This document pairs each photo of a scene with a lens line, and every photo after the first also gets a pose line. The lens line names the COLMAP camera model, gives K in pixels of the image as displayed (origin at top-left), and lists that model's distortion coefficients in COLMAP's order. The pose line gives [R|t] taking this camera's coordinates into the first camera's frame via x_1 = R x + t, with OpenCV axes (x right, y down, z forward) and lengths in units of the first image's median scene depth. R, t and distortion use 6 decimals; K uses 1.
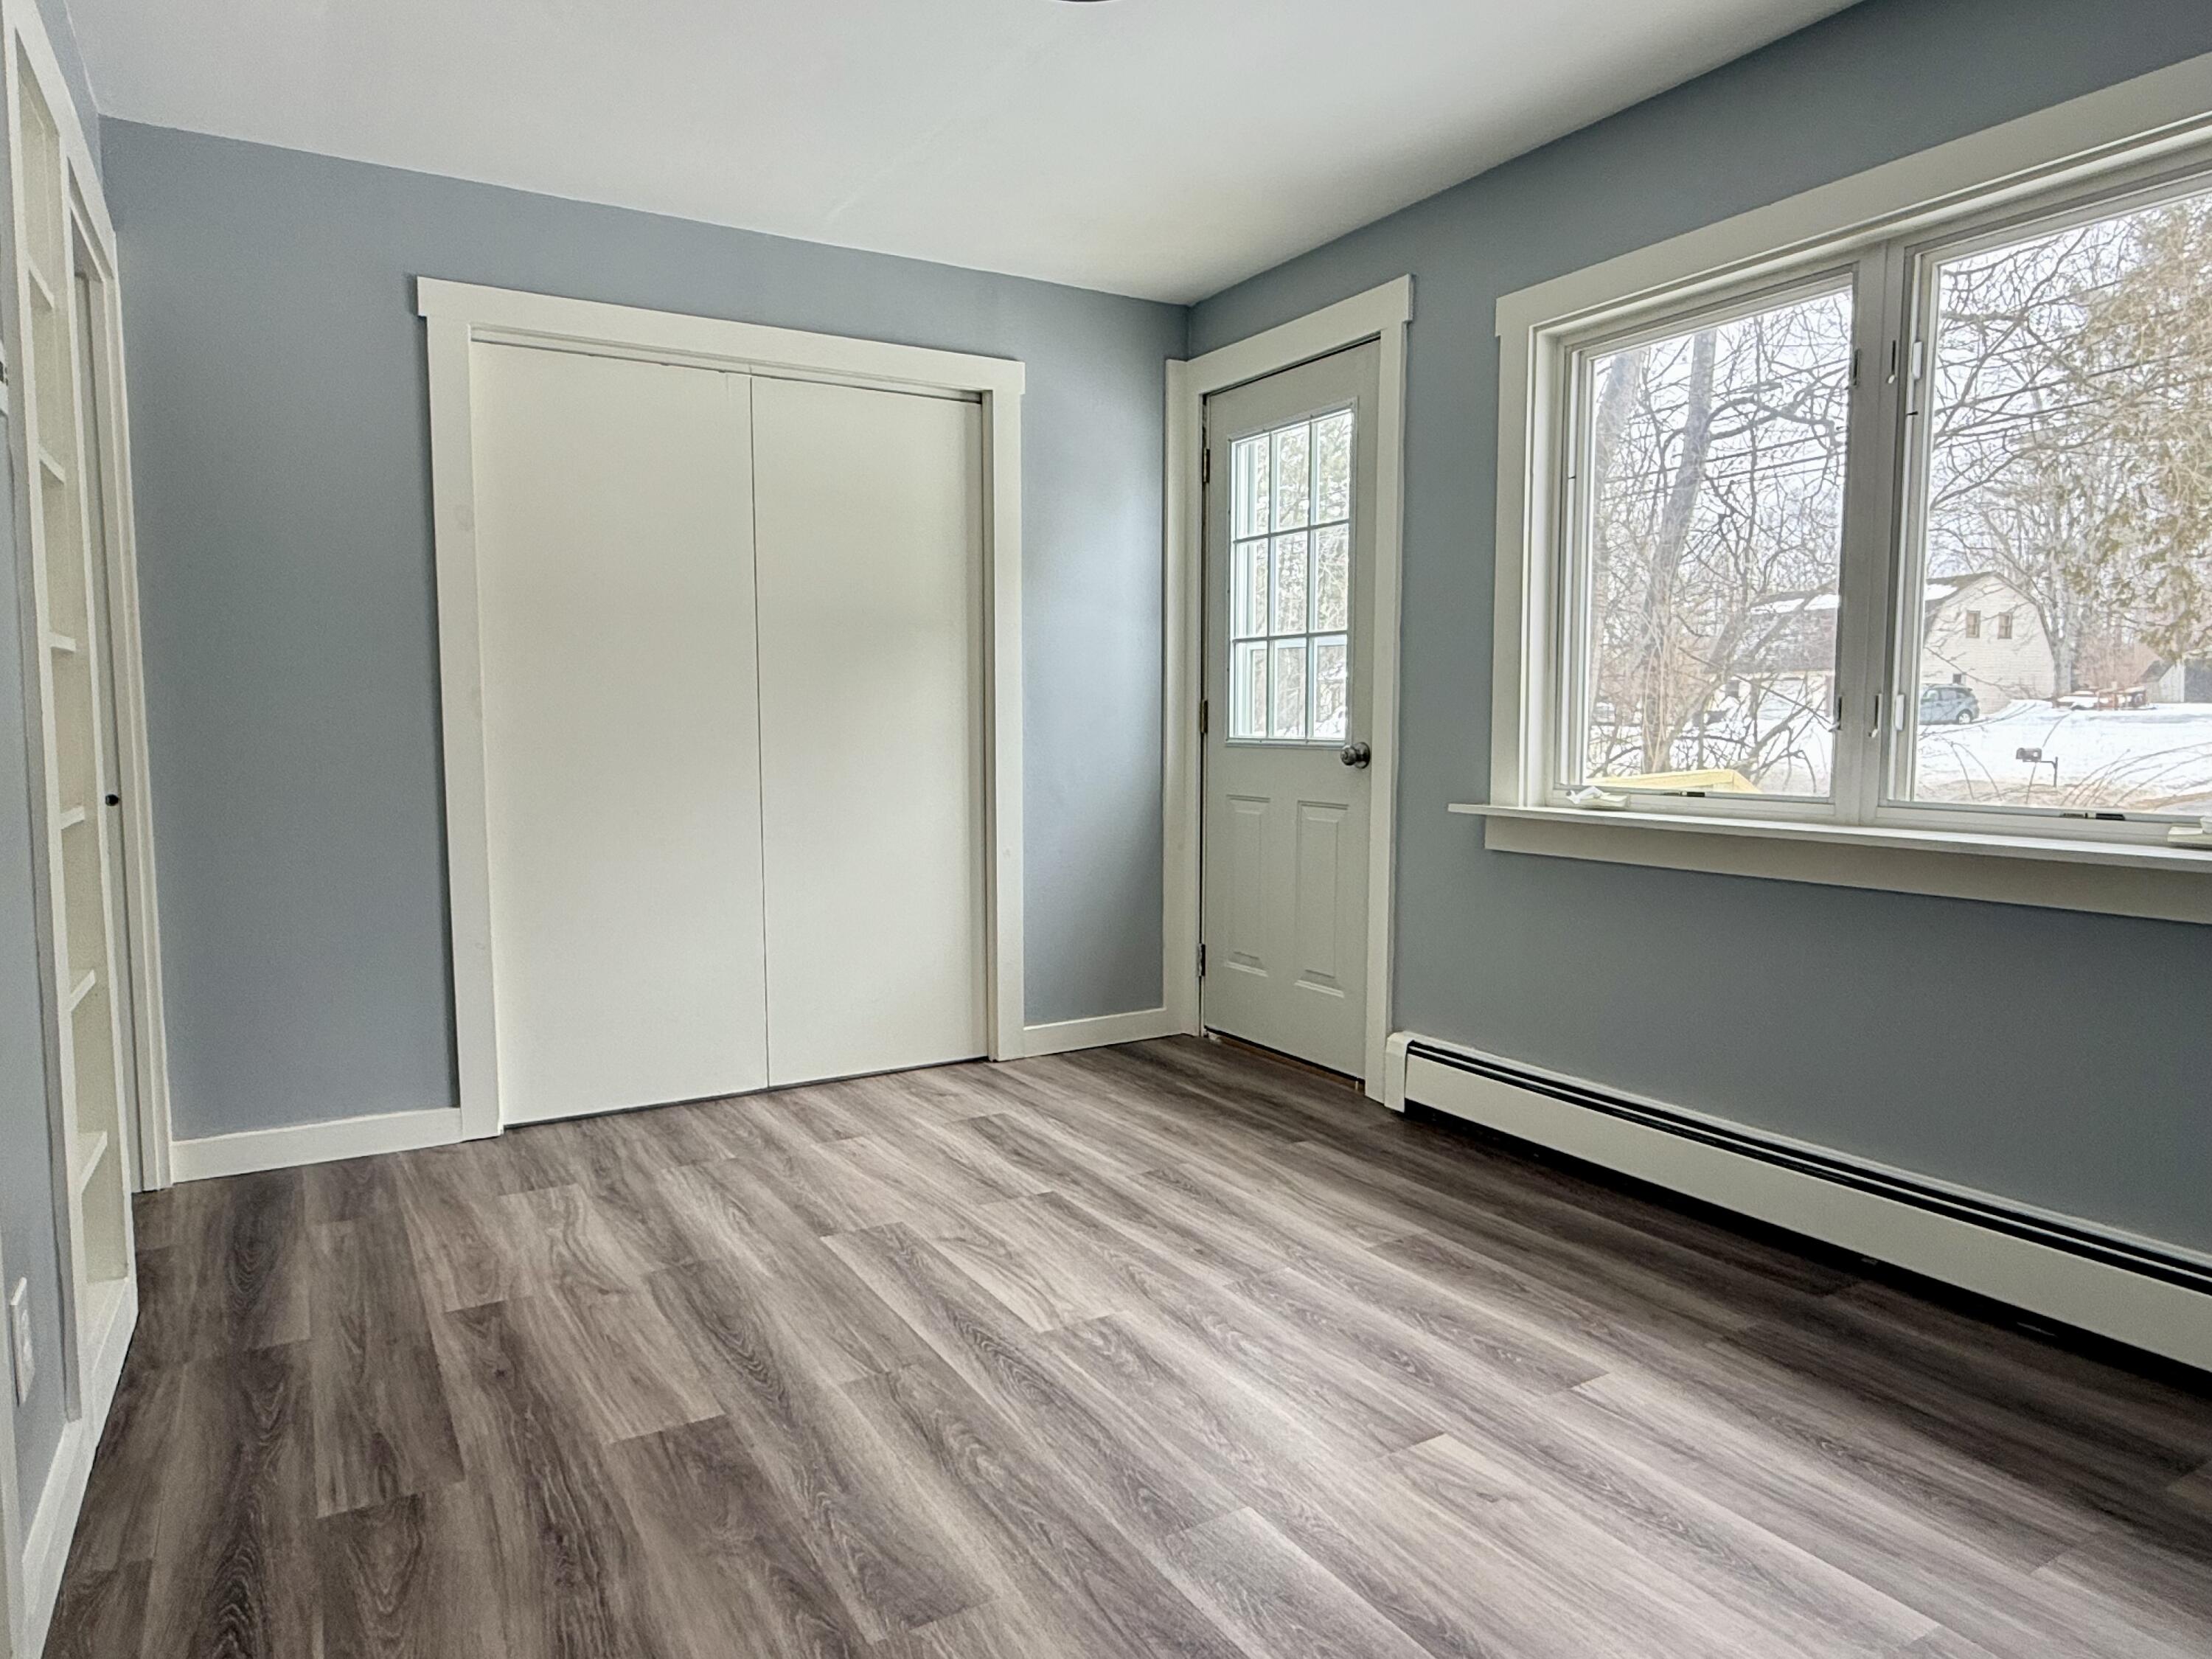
lens RADIAL K [[1385.1, 0, 1101.5], [0, 1385.1, 837.1], [0, 0, 1]] dist [0.002311, -0.002079]
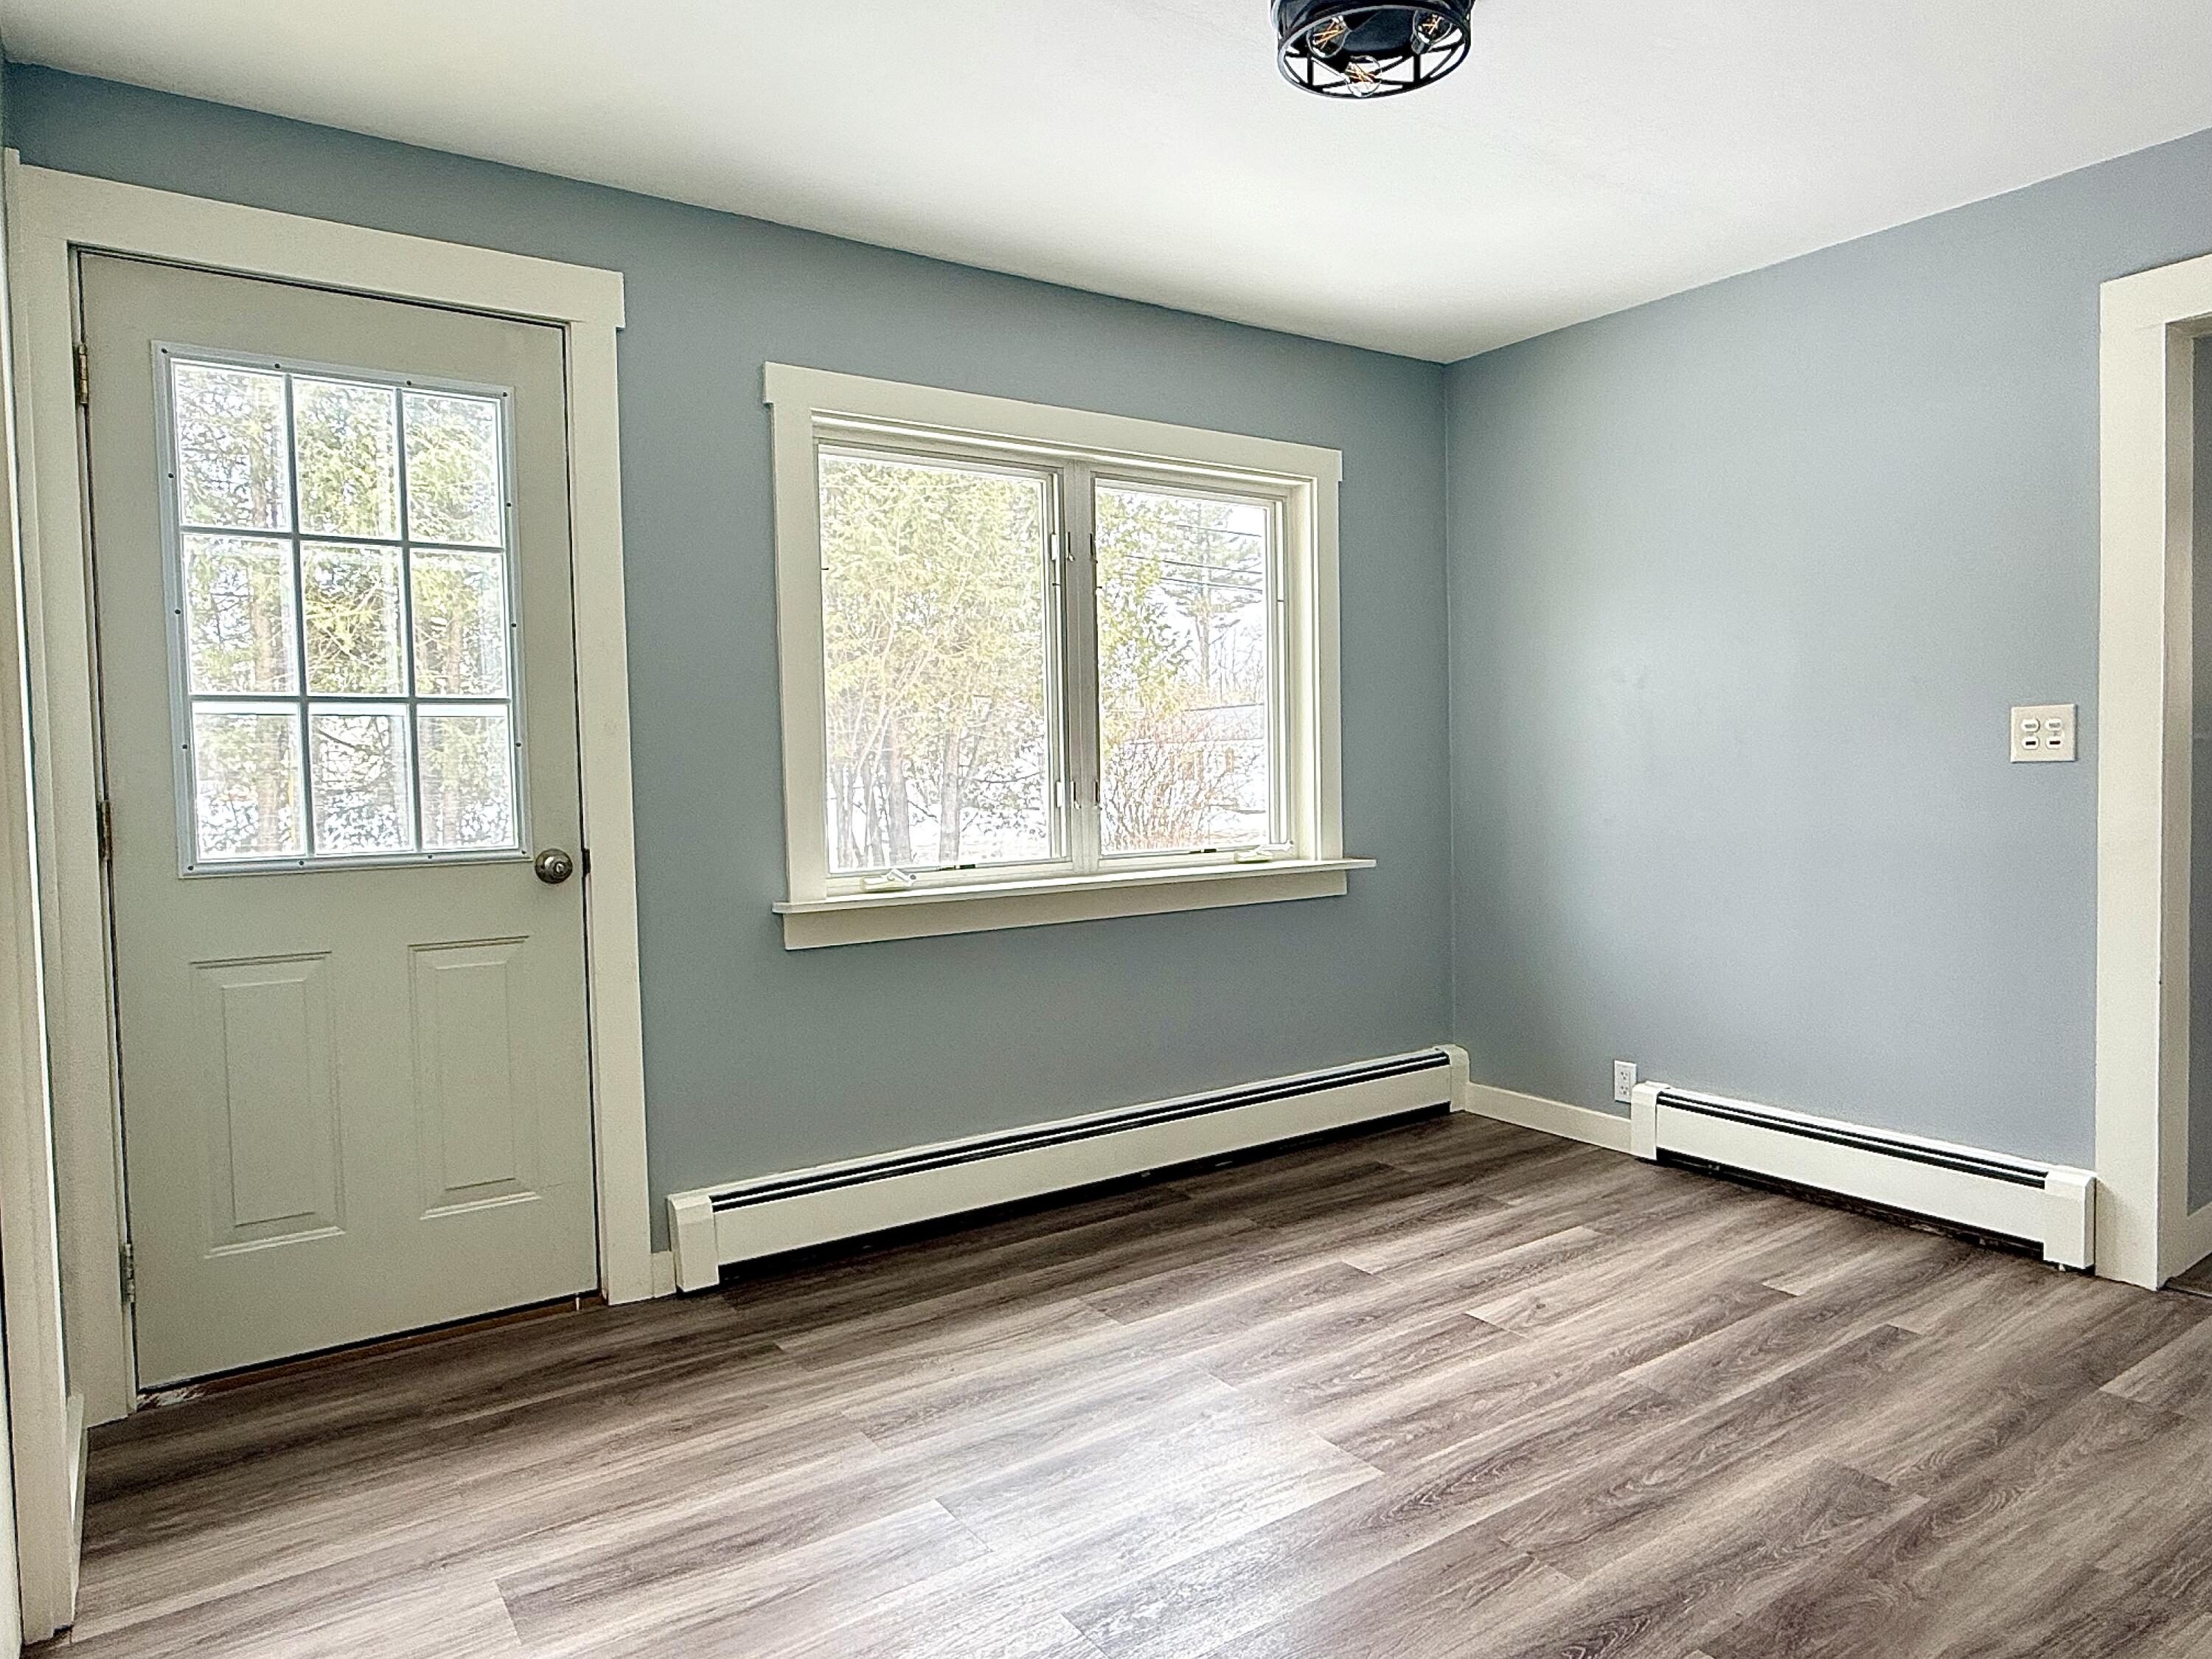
lens RADIAL K [[1385.1, 0, 1106.9], [0, 1385.1, 835.4], [0, 0, 1]] dist [0.002311, -0.002079]
pose [[-0.073419, -0.045713, 0.996253, -0.843062], [0.107119, 0.992809, 0.053449, -0.121038], [-0.991532, 0.110642, -0.067994, 1.085723]]
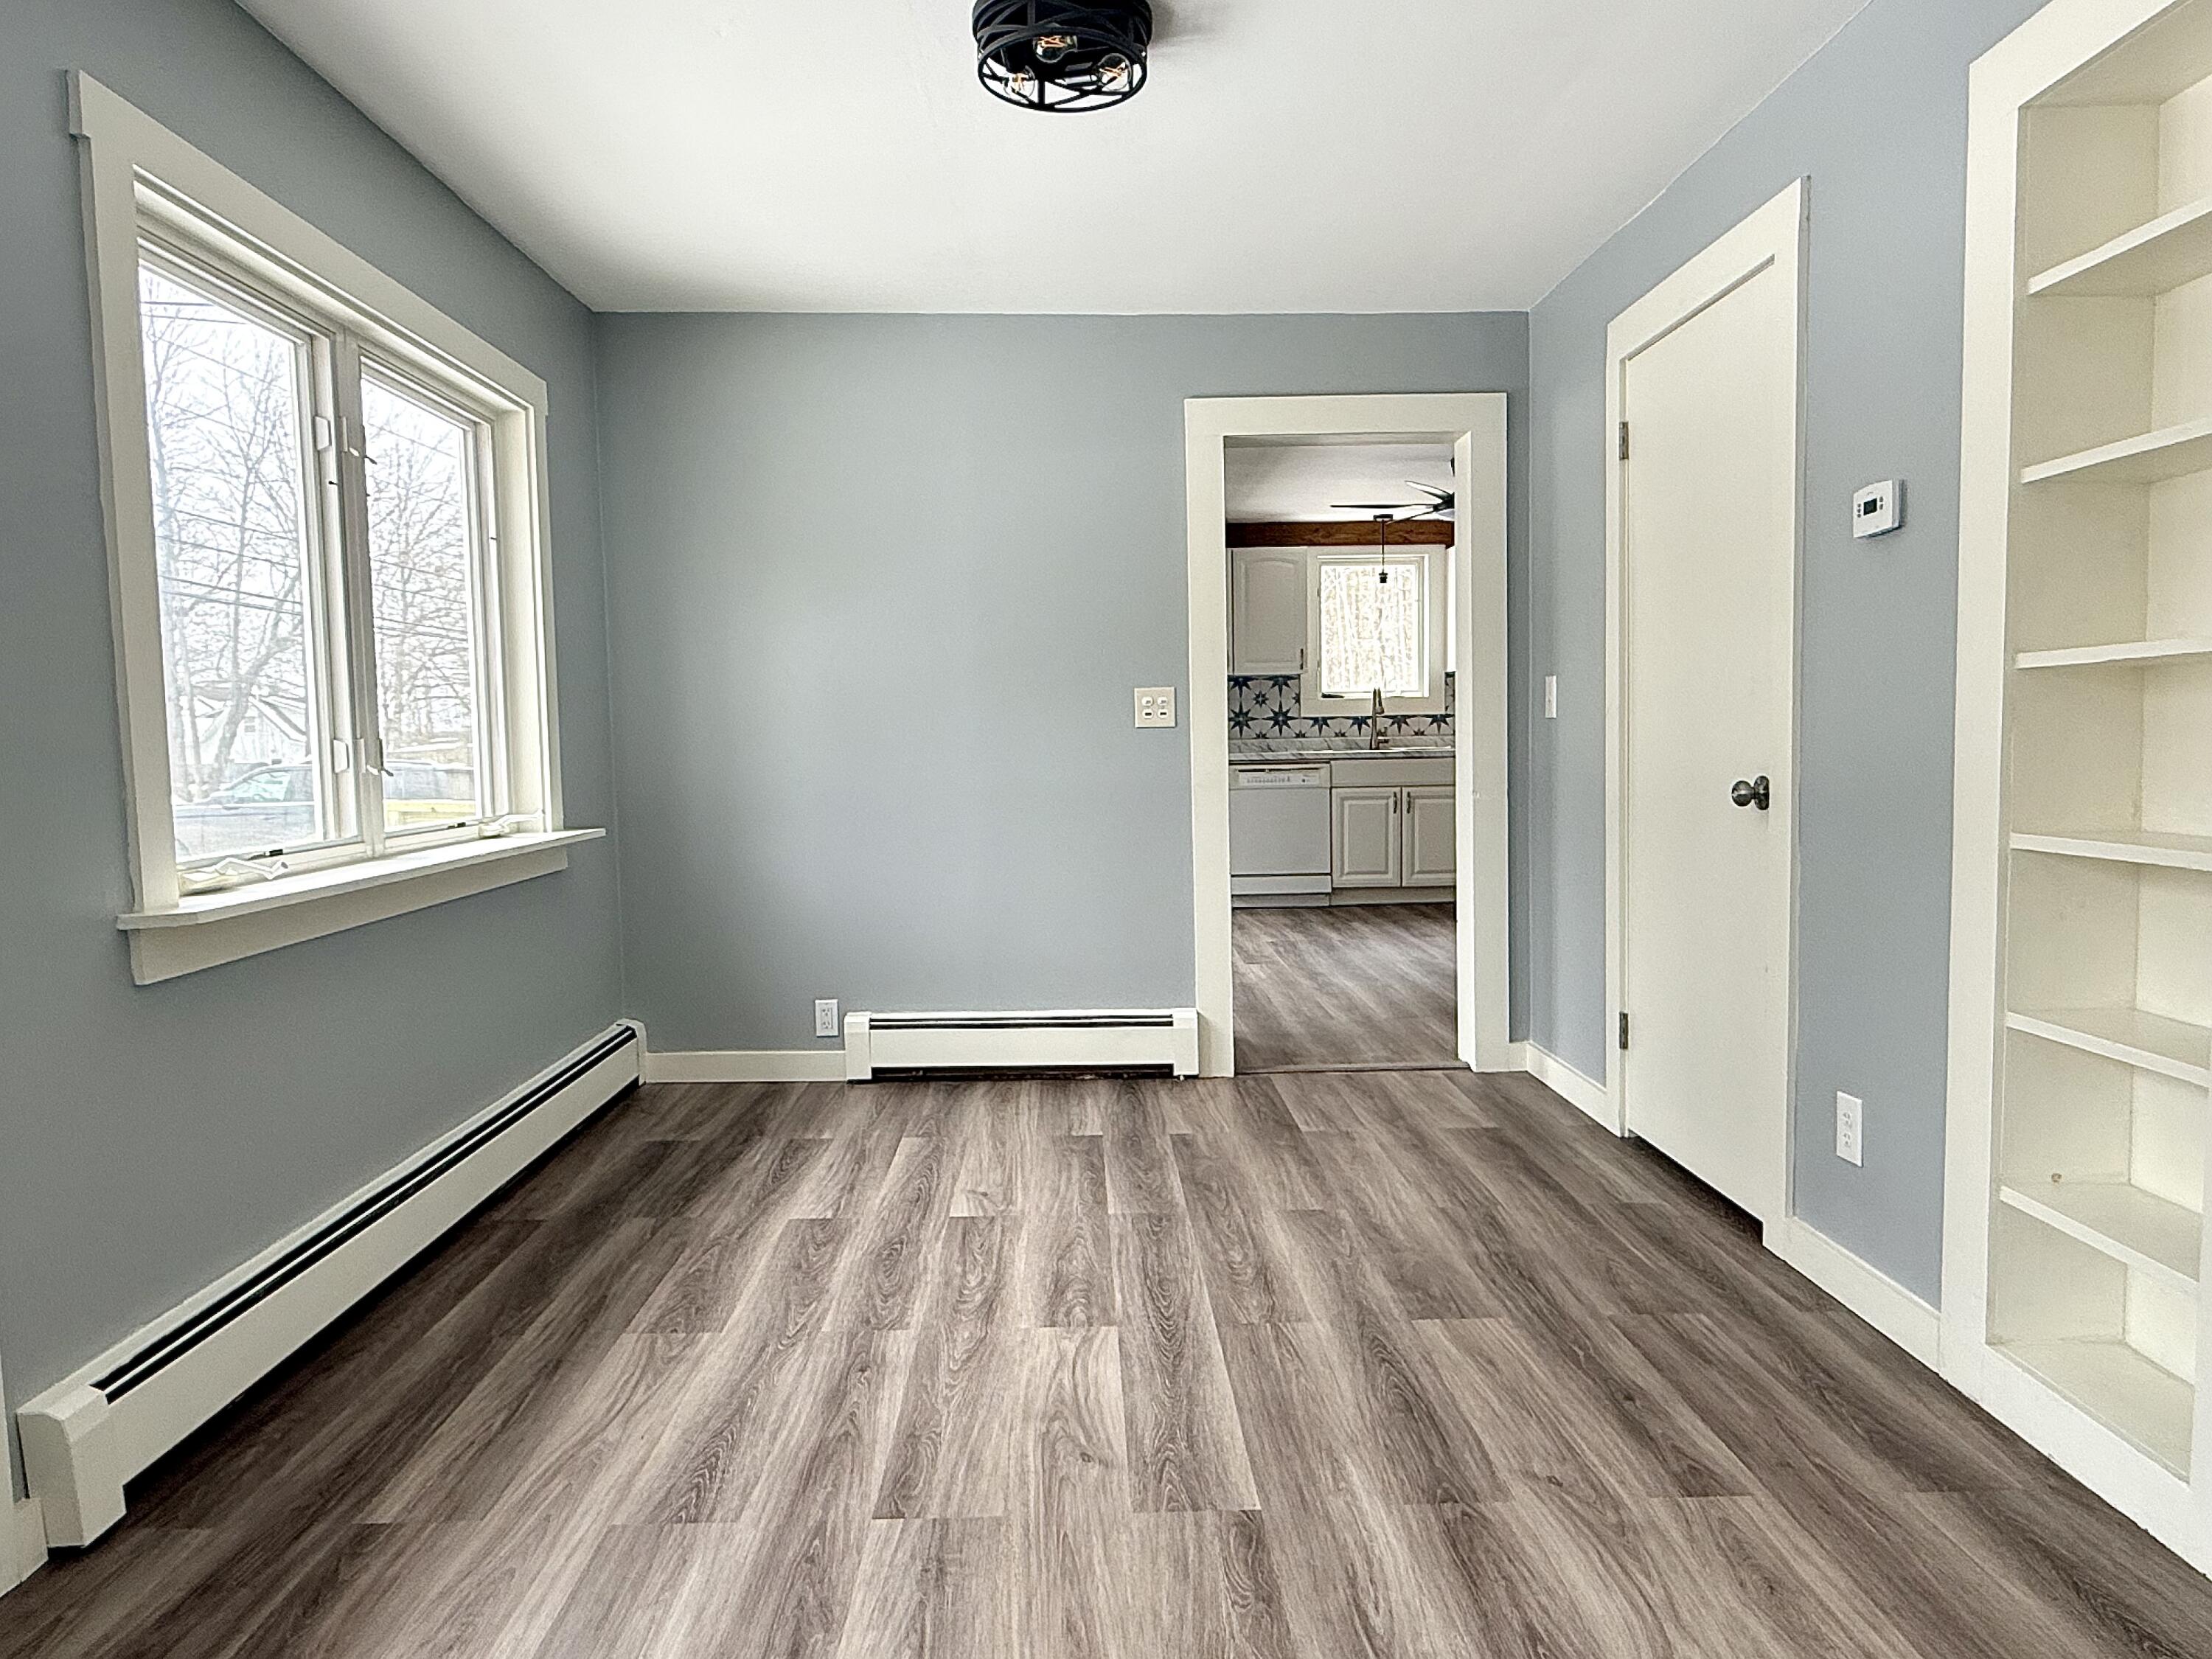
lens RADIAL K [[1385.1, 0, 1102.2], [0, 1385.1, 838.6], [0, 0, 1]] dist [0.002311, -0.002079]
pose [[-0.872592, -0.021856, 0.487960, -0.494492], [0.059032, 0.986957, 0.149771, -0.156145], [-0.484869, 0.159495, -0.859921, 1.685404]]
